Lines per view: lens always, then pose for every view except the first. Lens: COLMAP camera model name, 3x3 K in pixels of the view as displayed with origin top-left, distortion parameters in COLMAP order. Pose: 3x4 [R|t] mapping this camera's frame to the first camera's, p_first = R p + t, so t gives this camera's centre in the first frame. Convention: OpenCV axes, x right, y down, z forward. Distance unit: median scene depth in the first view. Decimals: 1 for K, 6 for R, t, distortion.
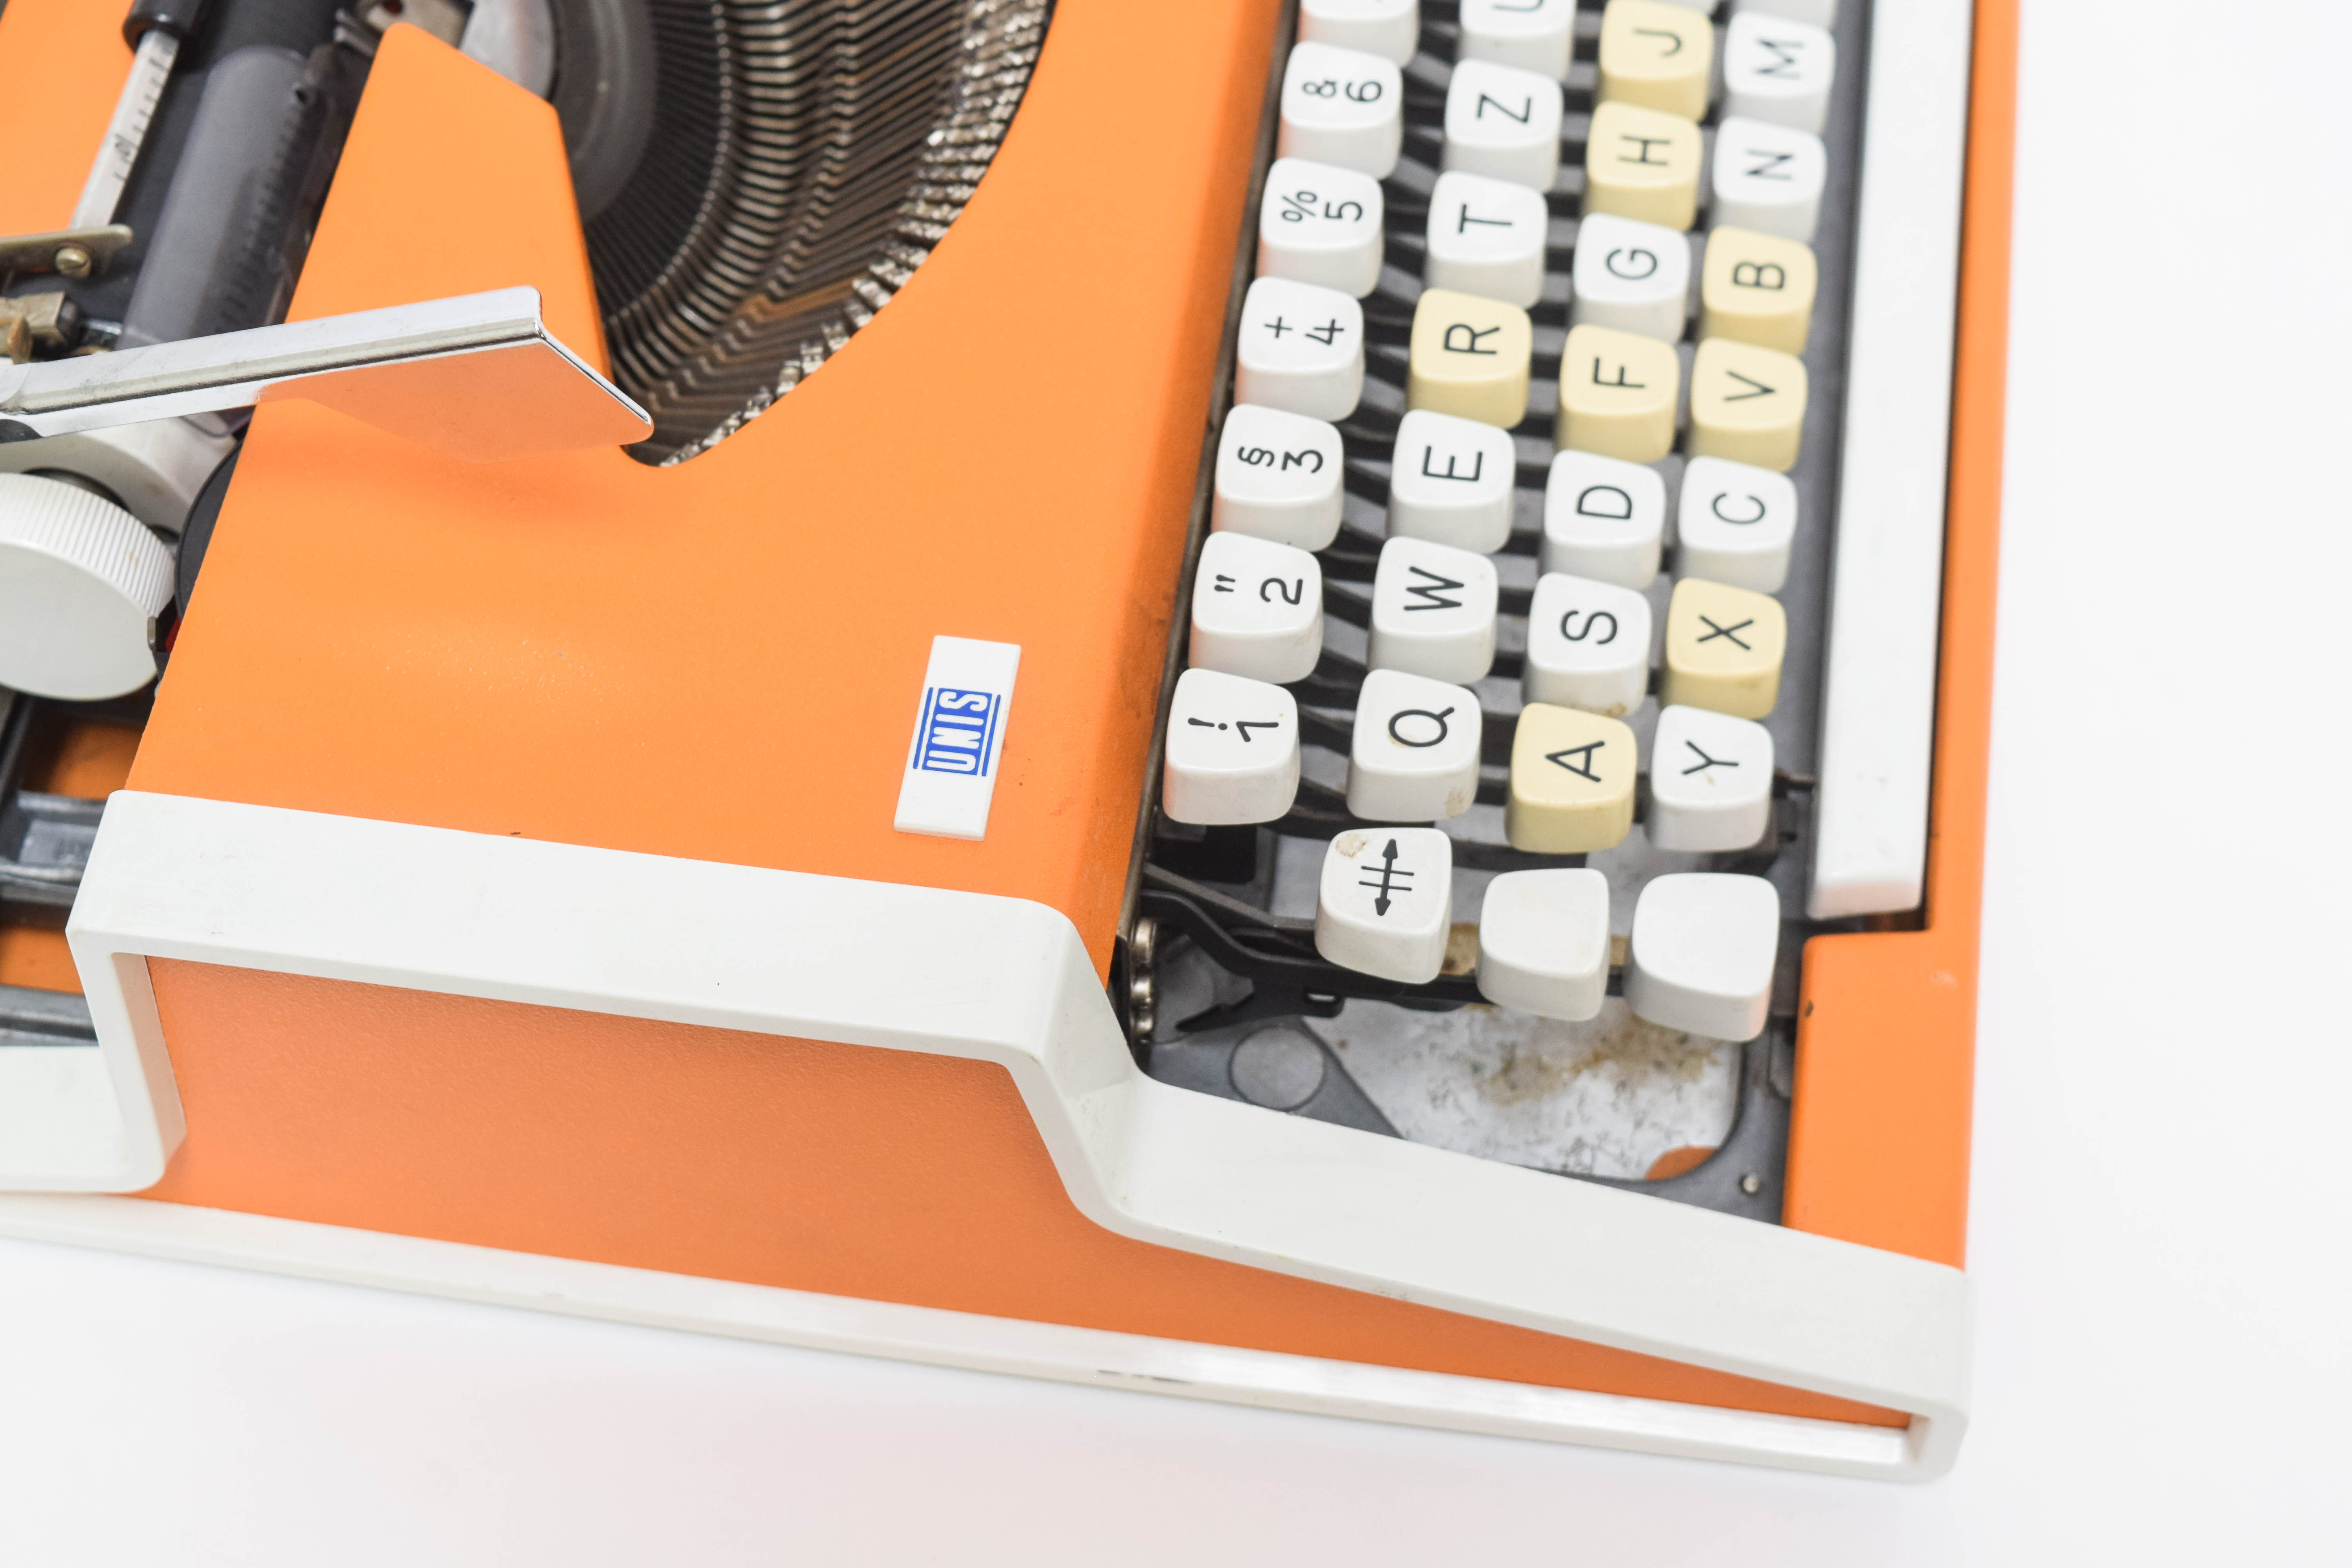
lens RADIAL K [[4109.5, 0, 1163.6], [0, 4109.5, 778.4], [0, 0, 1]] dist [-0.033672, 0.000000]
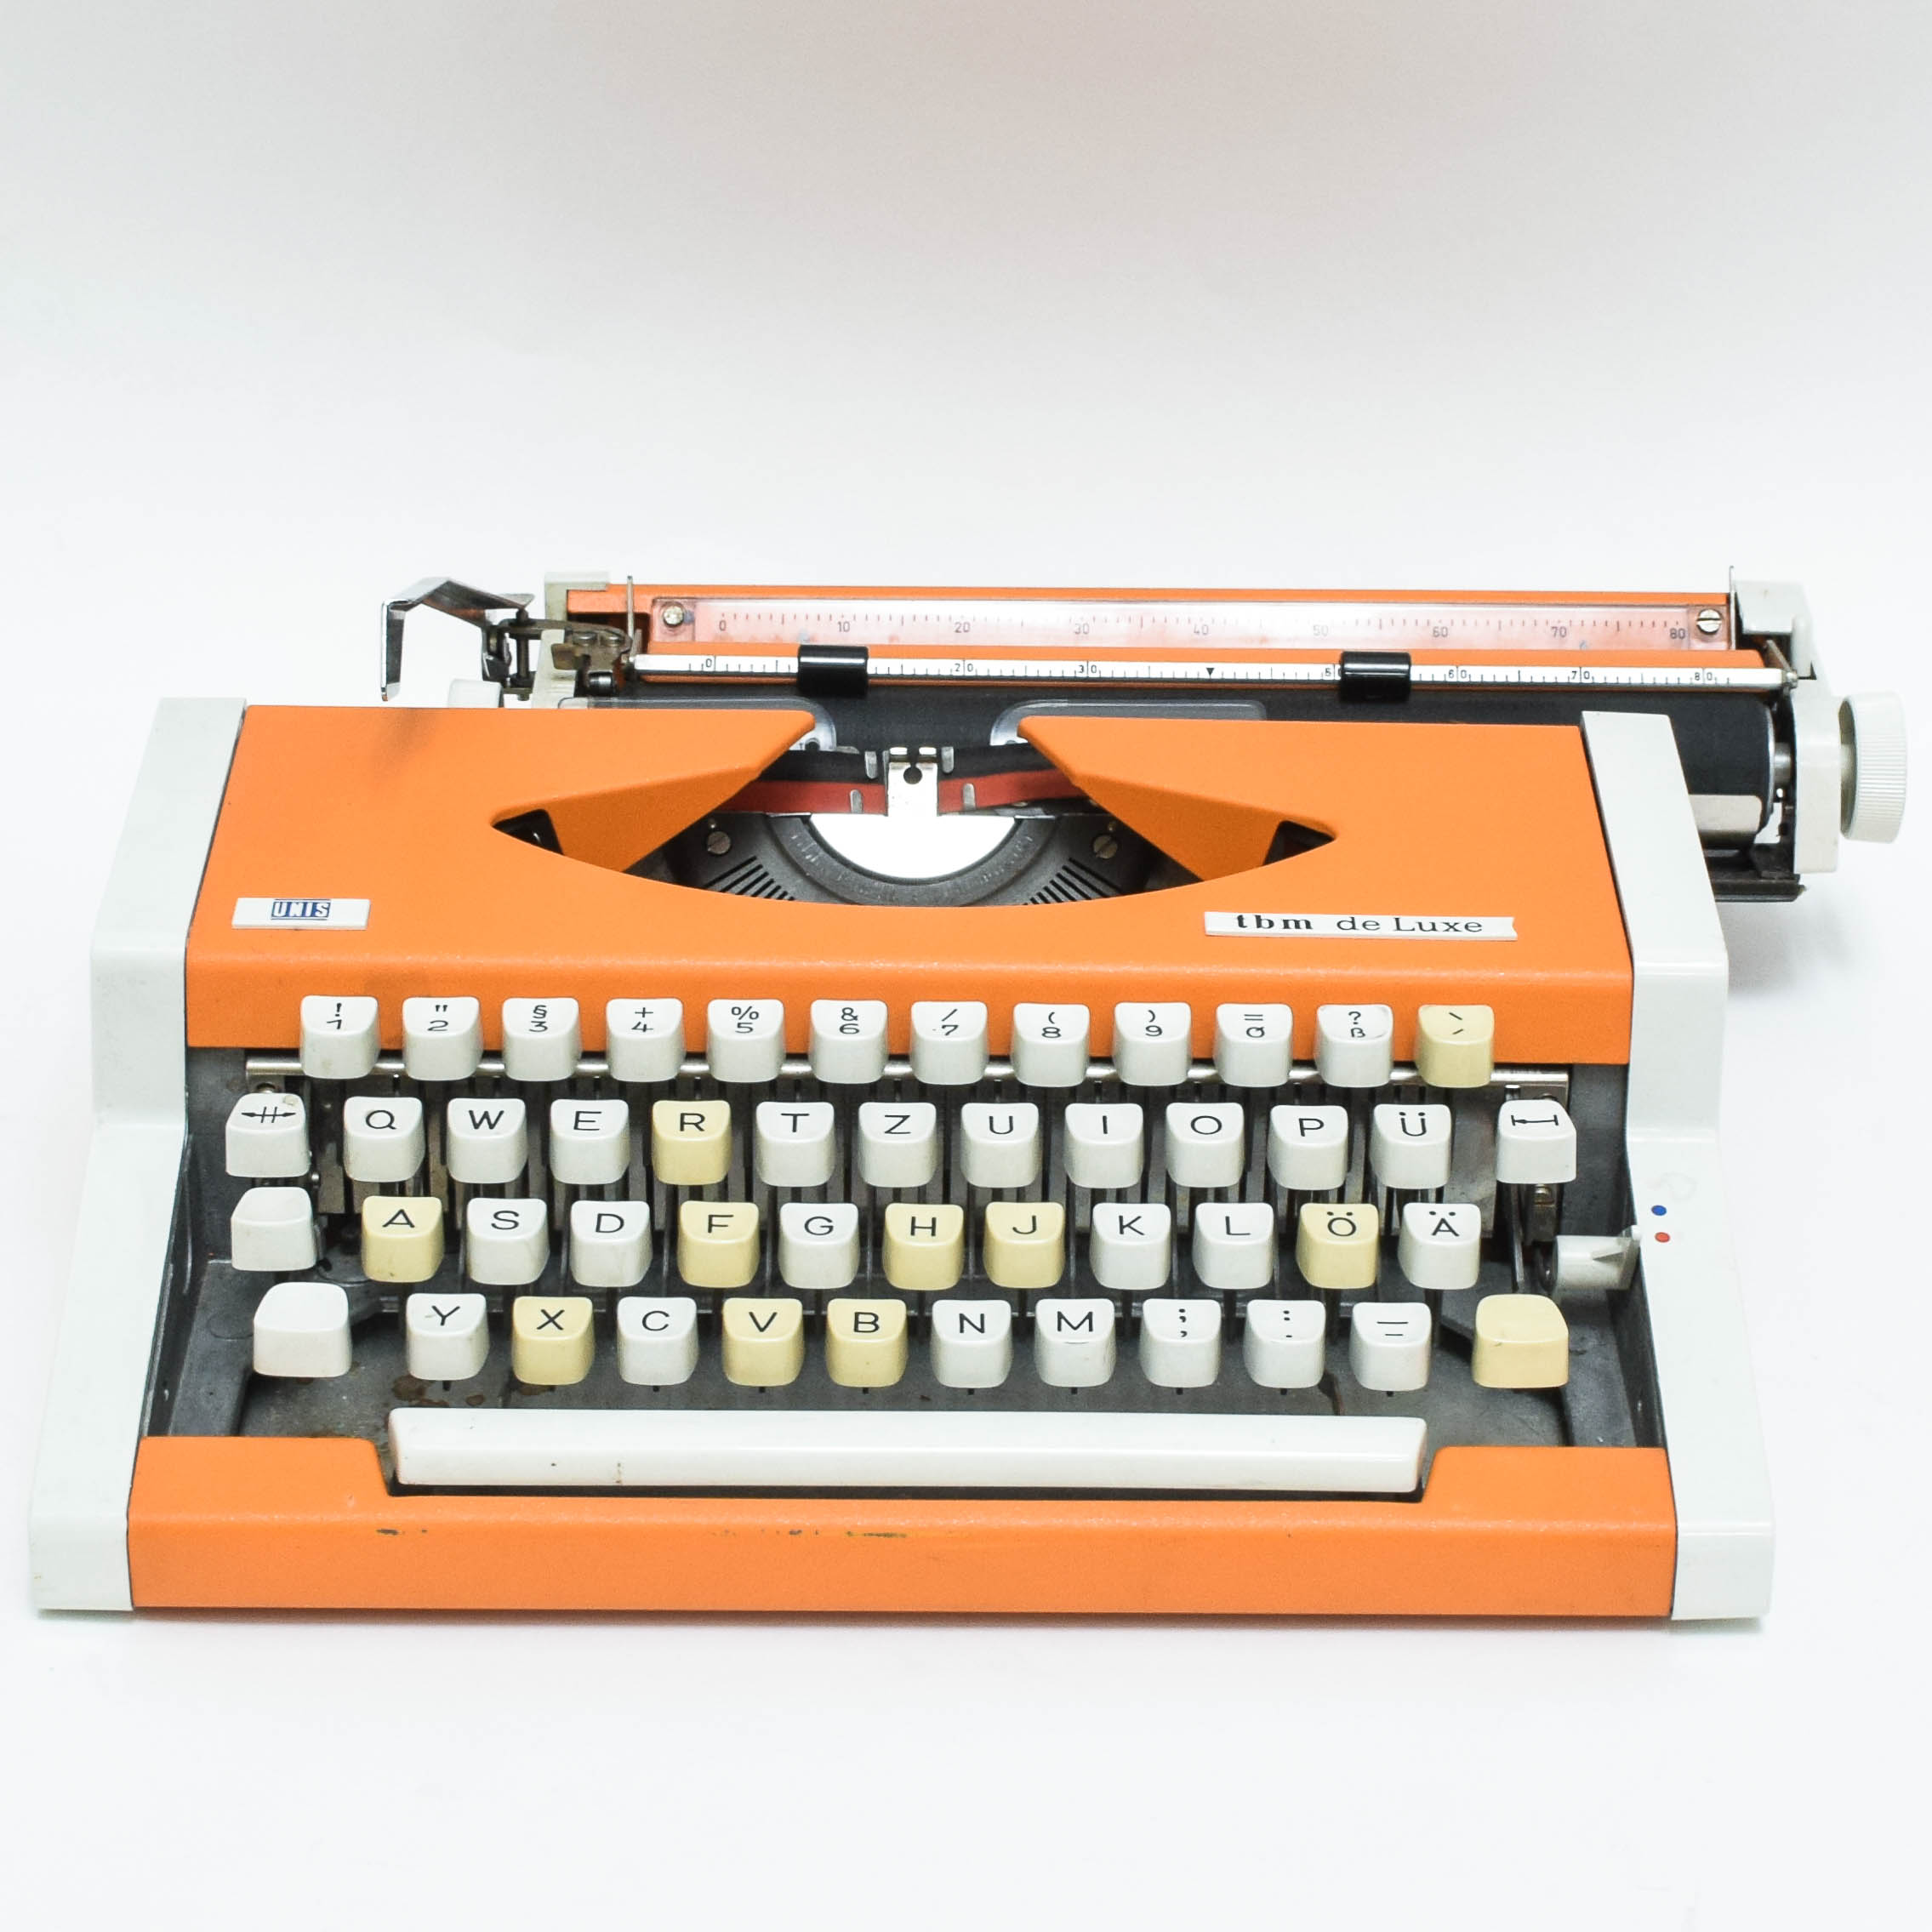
lens RADIAL K [[5300.8, 0, 1091.2], [0, 5300.8, 927.0], [0, 0, 1]] dist [-0.036022, 0.000000]
pose [[0.169063, 0.490138, -0.855092, 1.823717], [-0.837960, 0.528228, 0.137104, -0.563093], [0.518884, 0.693354, 0.500020, 0.047013]]
